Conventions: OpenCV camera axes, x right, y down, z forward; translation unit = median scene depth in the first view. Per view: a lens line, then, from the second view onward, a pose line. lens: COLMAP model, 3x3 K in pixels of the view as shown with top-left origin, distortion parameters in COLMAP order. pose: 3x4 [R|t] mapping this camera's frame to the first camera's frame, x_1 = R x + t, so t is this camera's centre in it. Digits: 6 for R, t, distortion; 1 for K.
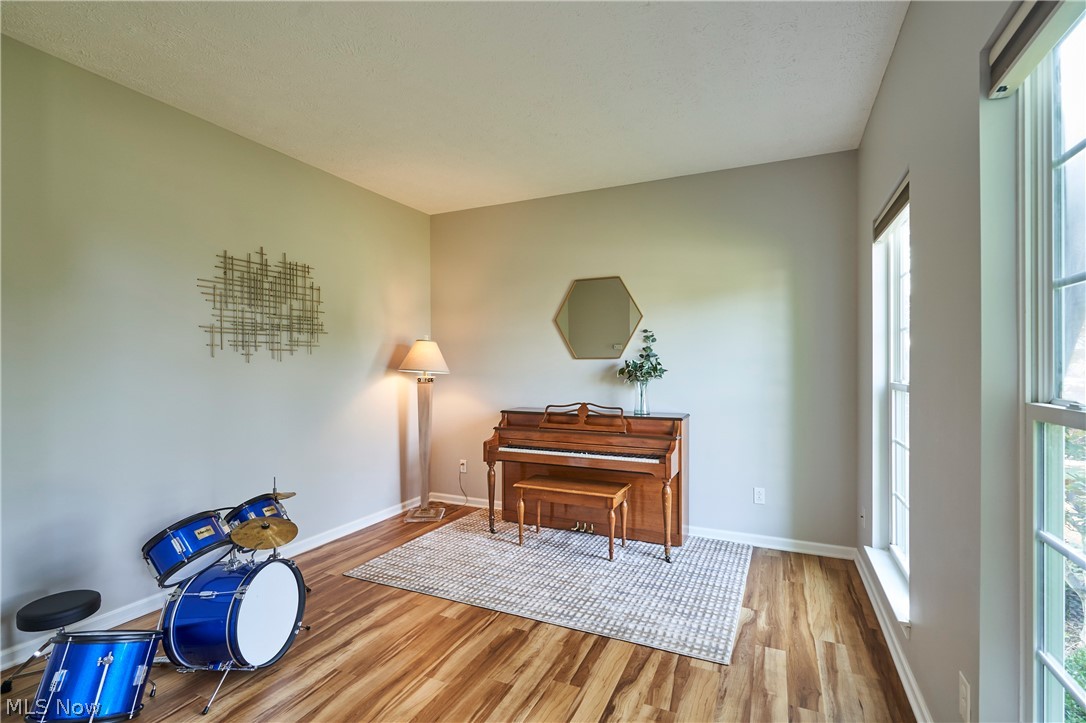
lens RADIAL K [[510.3, 0, 543.6], [0, 510.3, 360.4], [0, 0, 1]] dist [0.001792, -0.000037]
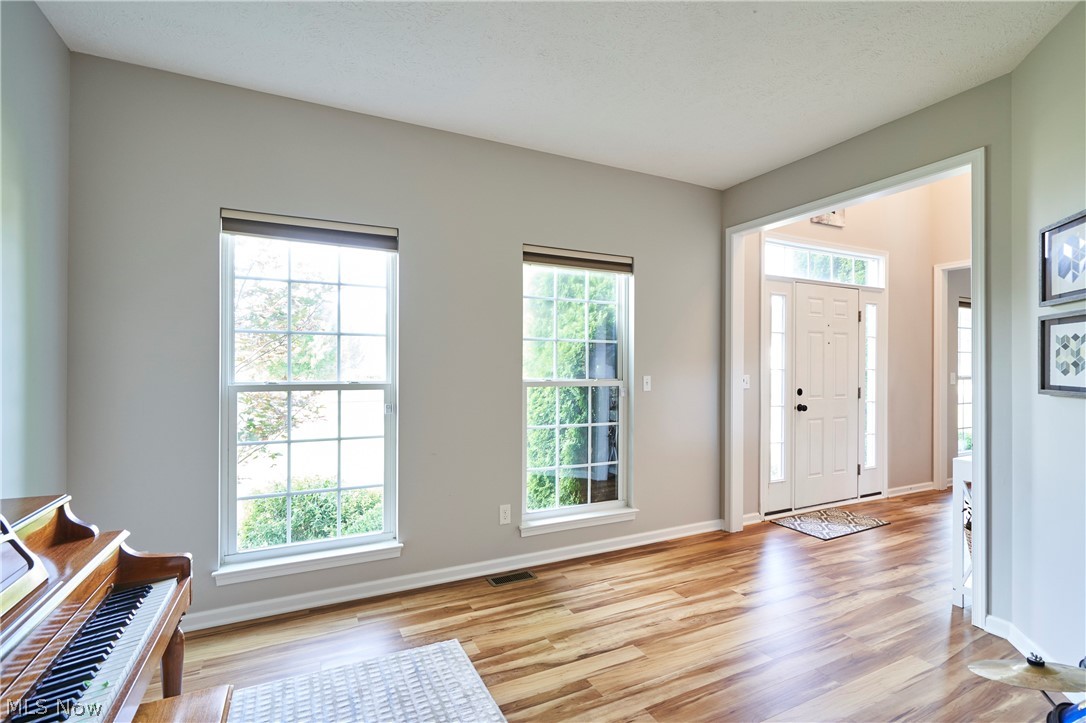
lens RADIAL K [[510.3, 0, 543.5], [0, 510.3, 366.7], [0, 0, 1]] dist [0.001792, -0.000037]
pose [[-0.784796, 0.000501, 0.619754, -0.498353], [-0.001847, 0.999993, -0.003147, 0.011434], [-0.619752, -0.003614, -0.784790, 1.861895]]
